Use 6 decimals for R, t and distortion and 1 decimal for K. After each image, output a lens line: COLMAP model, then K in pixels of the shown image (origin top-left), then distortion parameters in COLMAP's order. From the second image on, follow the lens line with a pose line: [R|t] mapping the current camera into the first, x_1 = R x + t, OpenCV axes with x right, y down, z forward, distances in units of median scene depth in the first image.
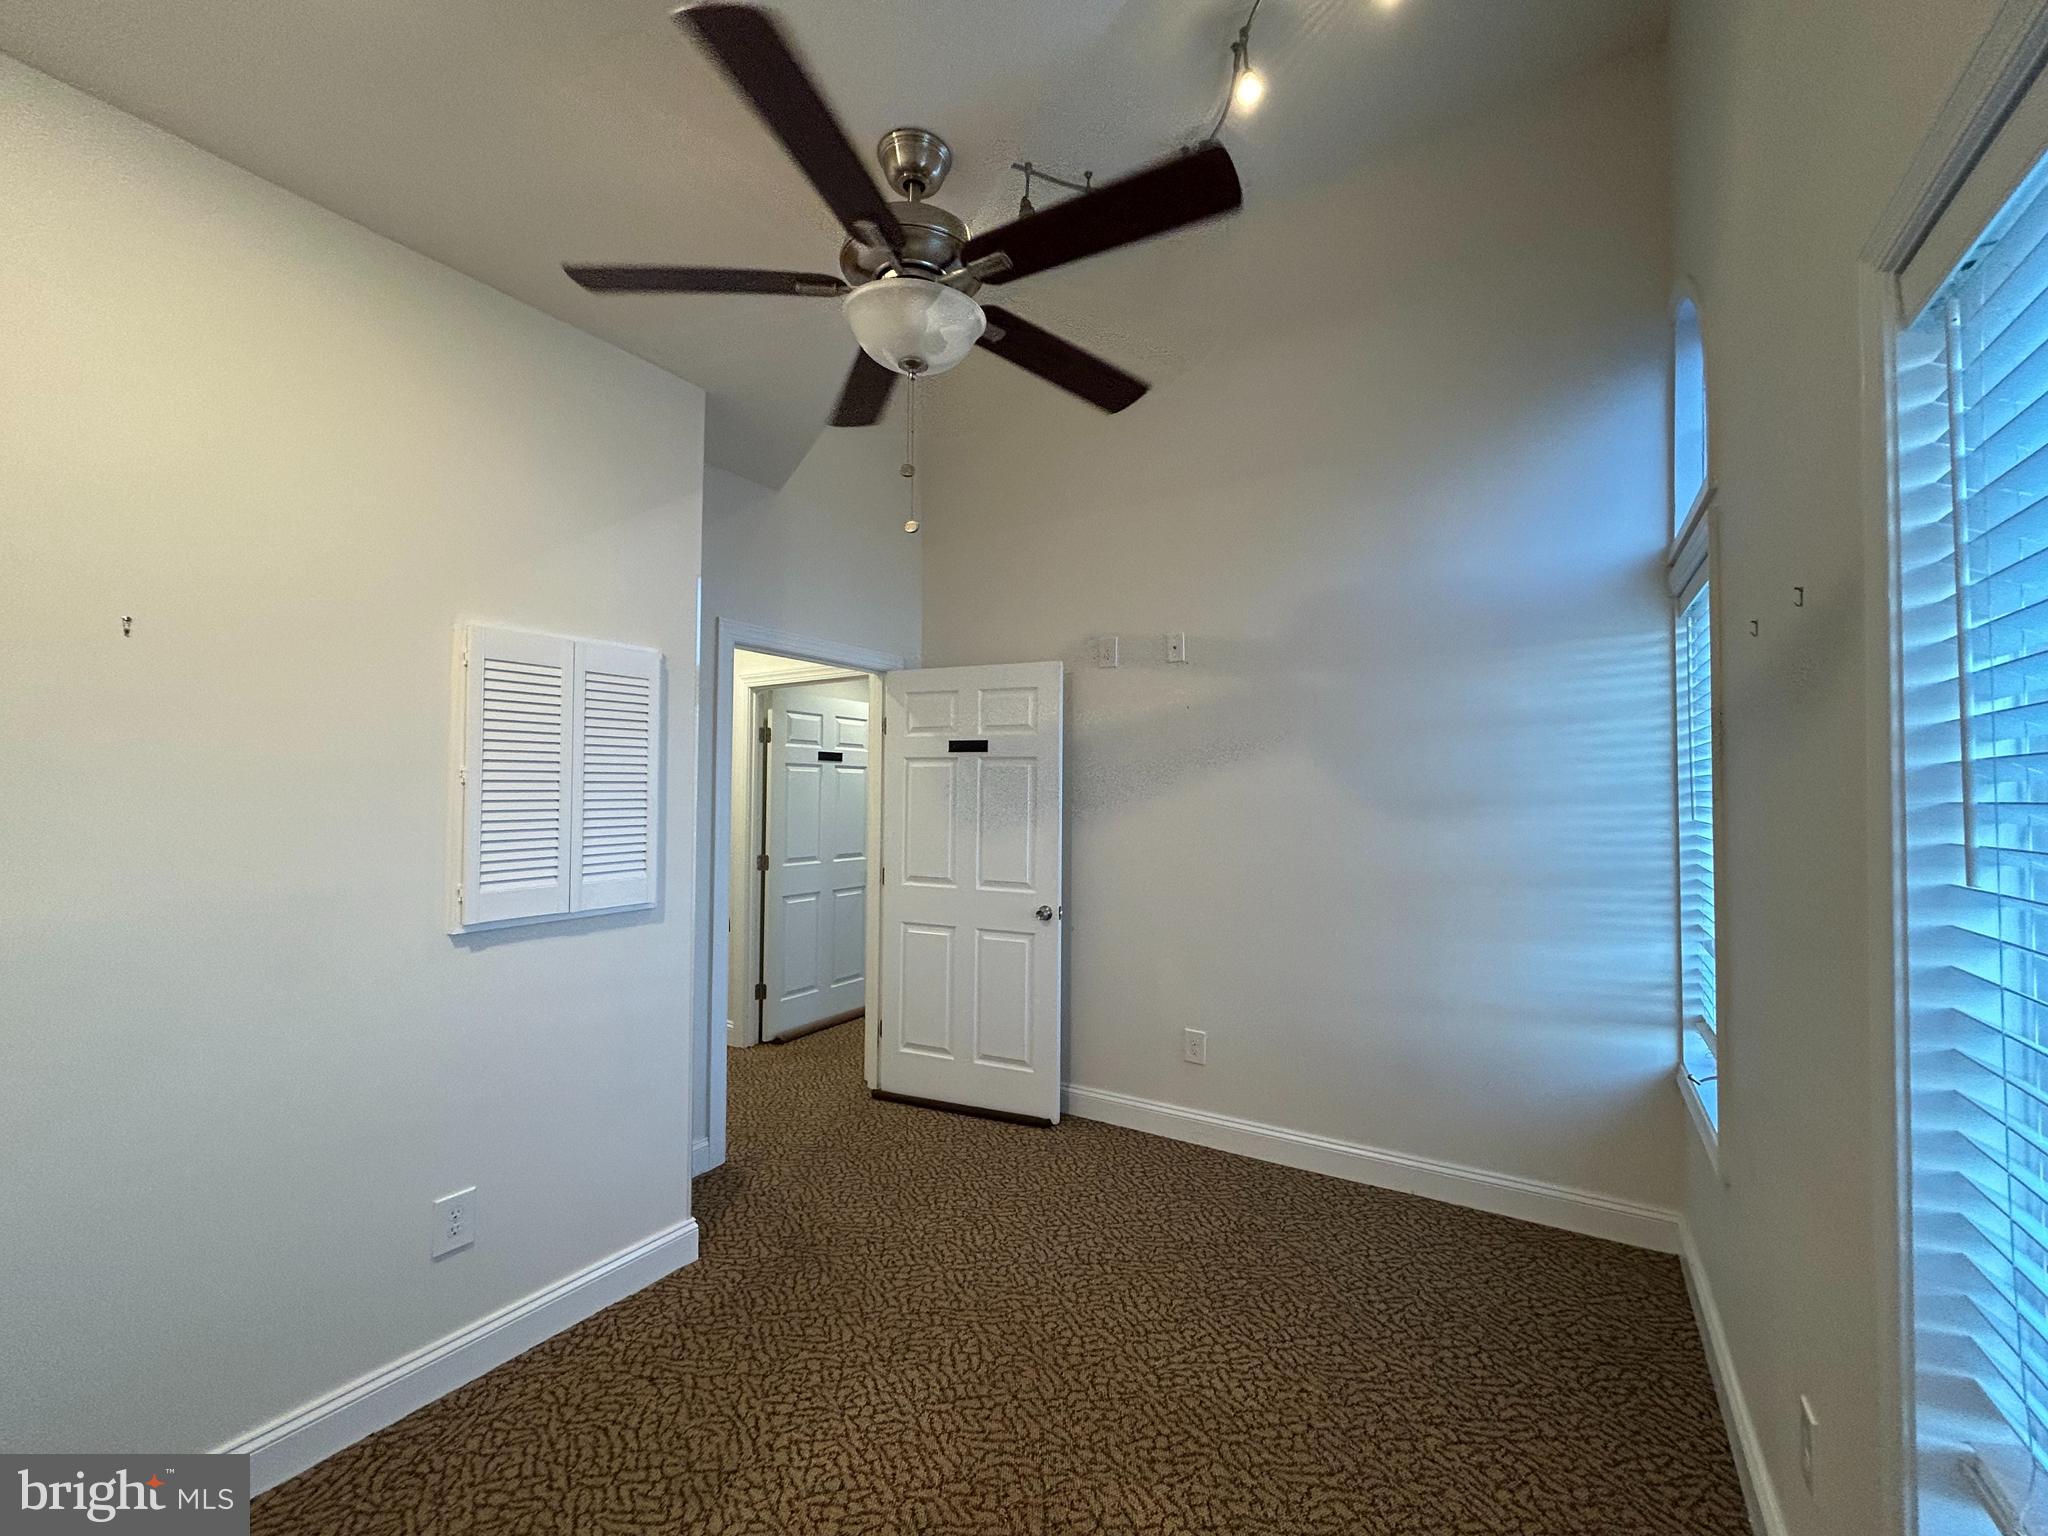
lens RADIAL K [[824.9, 0, 1022.7], [0, 824.9, 764.2], [0, 0, 1]] dist [0.001306, 0.000630]
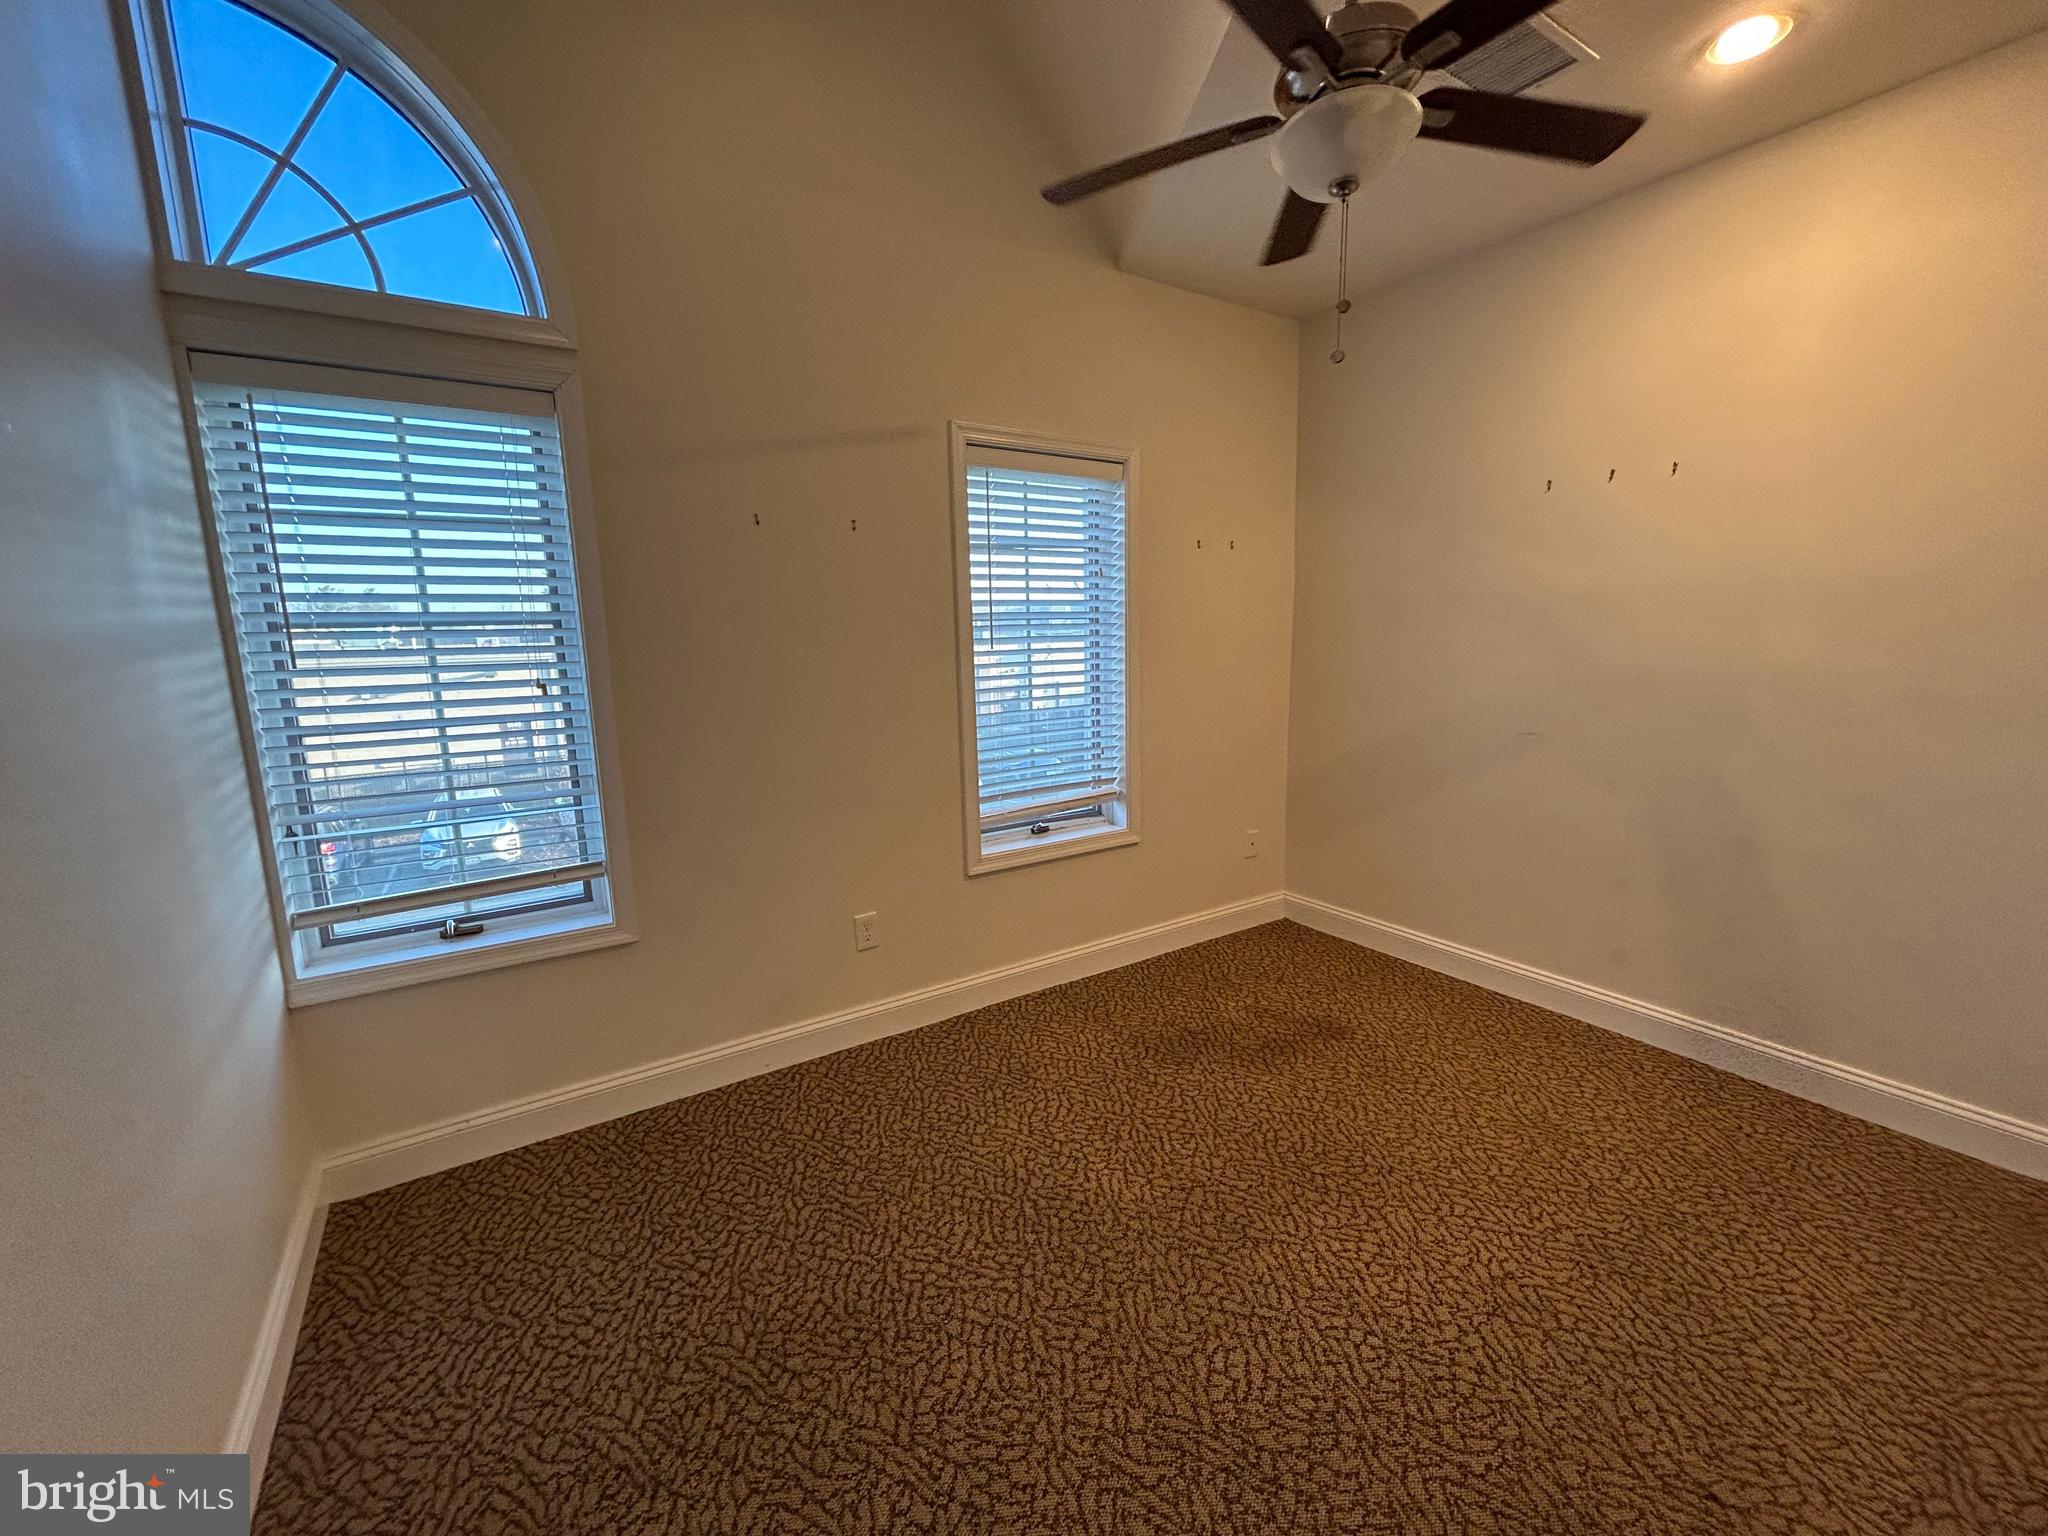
lens RADIAL K [[824.9, 0, 1039.3], [0, 824.9, 754.9], [0, 0, 1]] dist [0.001306, 0.000630]
pose [[-0.917497, -0.042219, 0.395496, -0.152436], [0.006881, 0.992517, 0.121914, 0.057610], [-0.397683, 0.114578, -0.910340, 1.407593]]
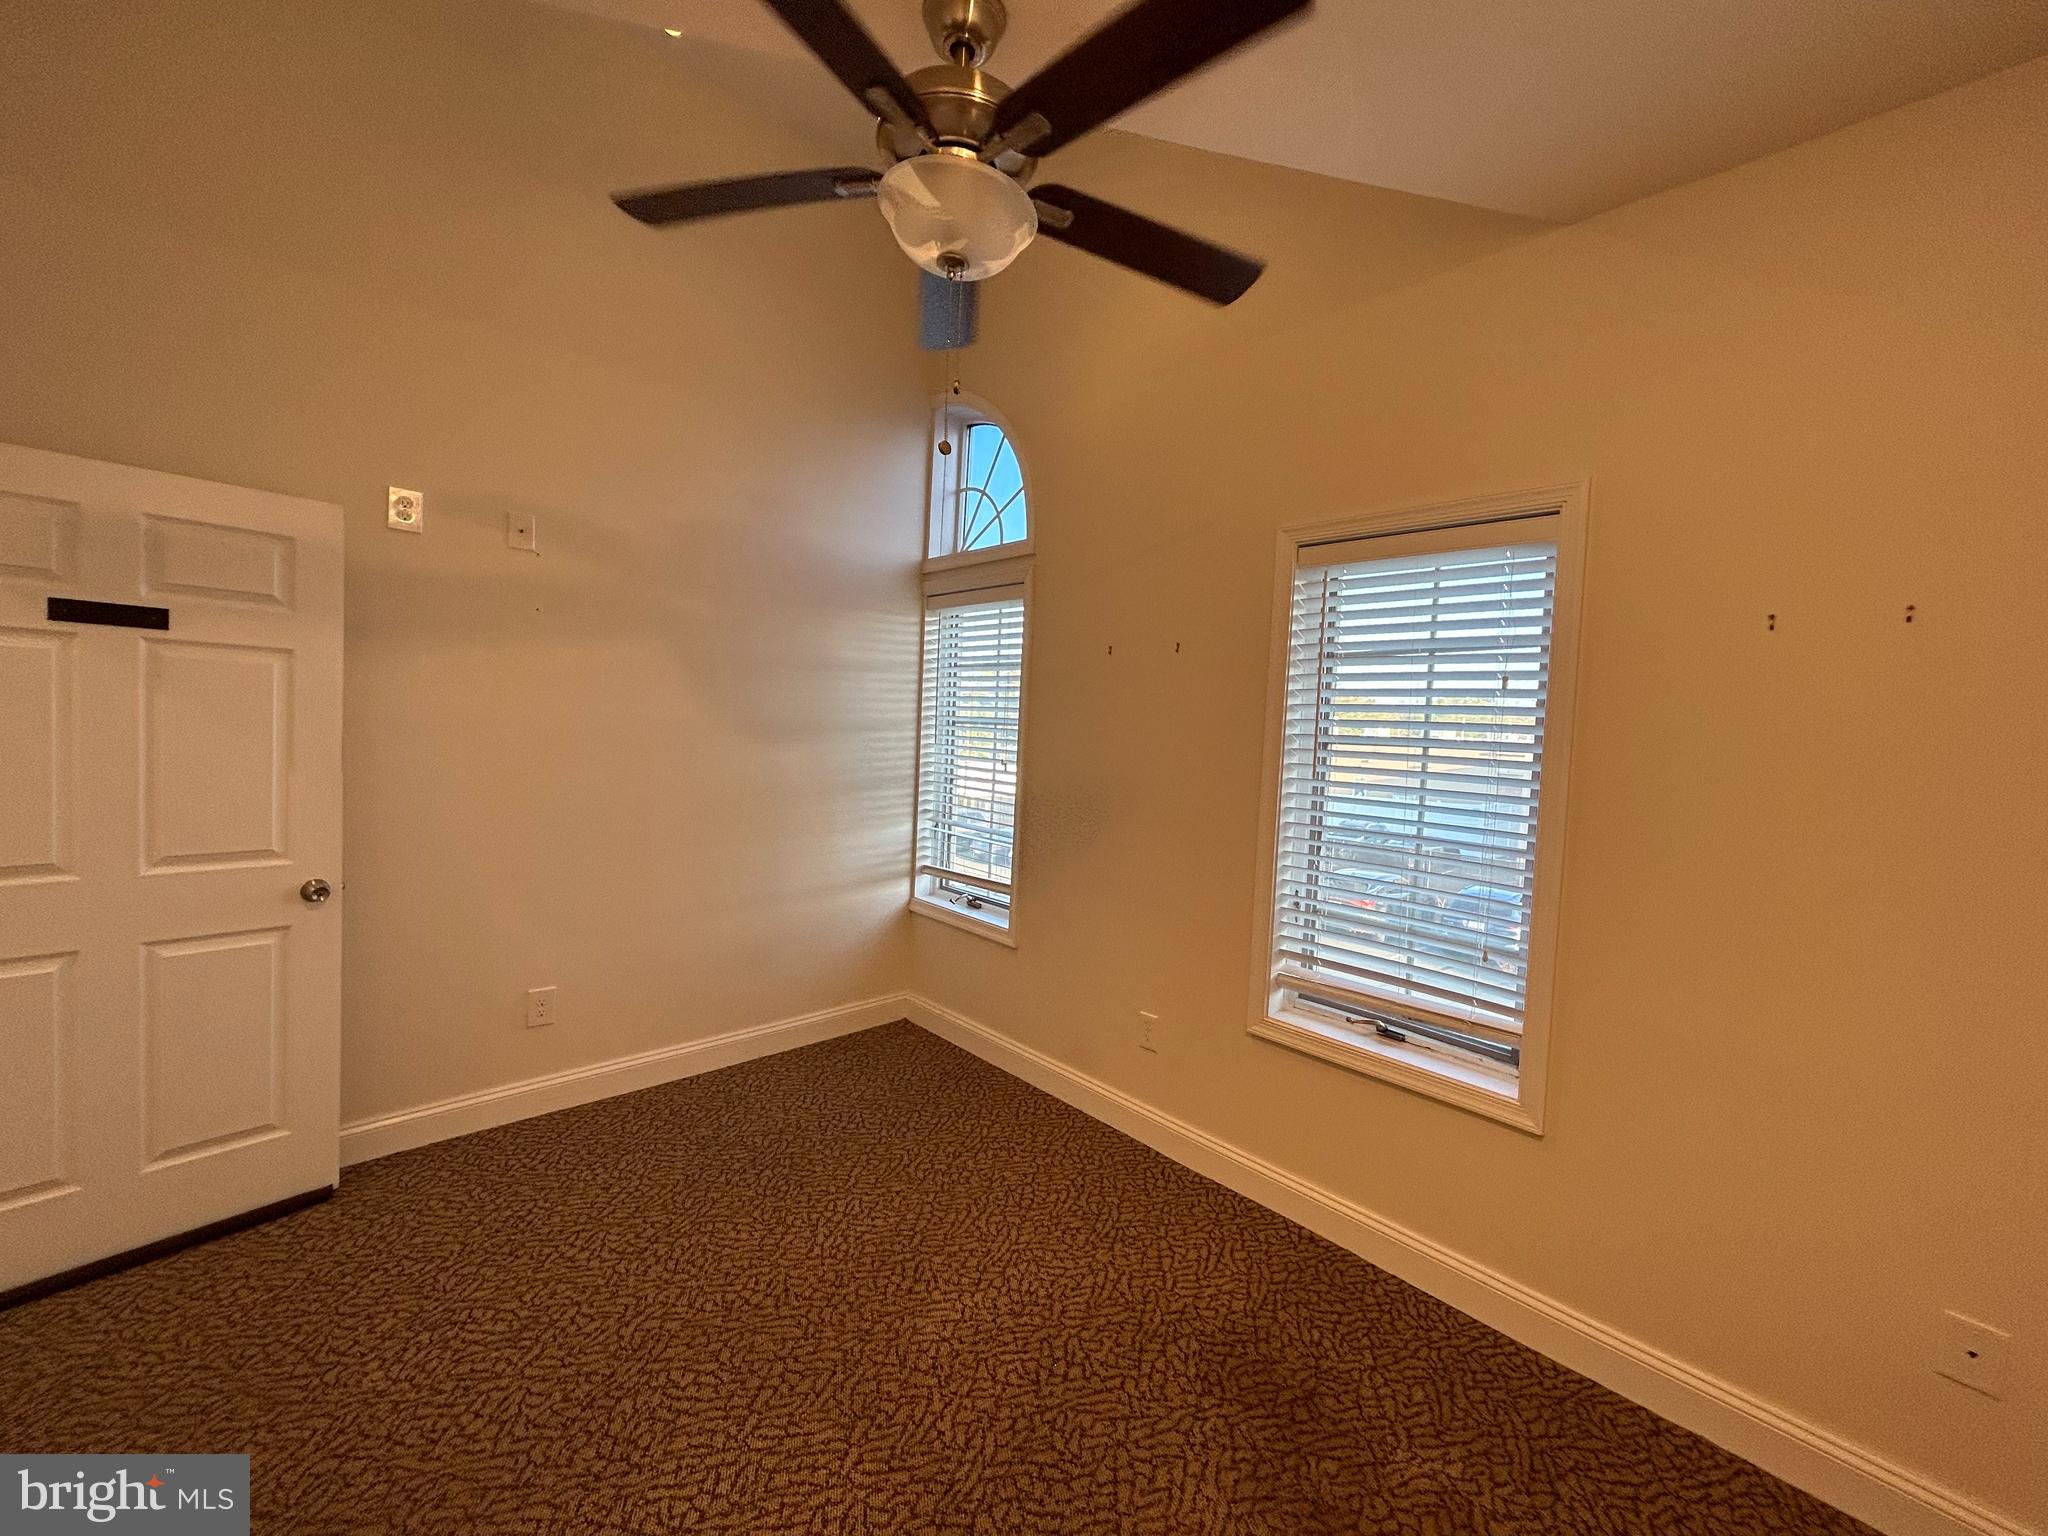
lens RADIAL K [[824.9, 0, 1022.6], [0, 824.9, 766.0], [0, 0, 1]] dist [0.001306, 0.000630]
pose [[0.257361, -0.043337, 0.965343, -0.651050], [-0.072819, 0.995283, 0.064095, -0.002070], [-0.963568, -0.086791, 0.252991, 0.425556]]
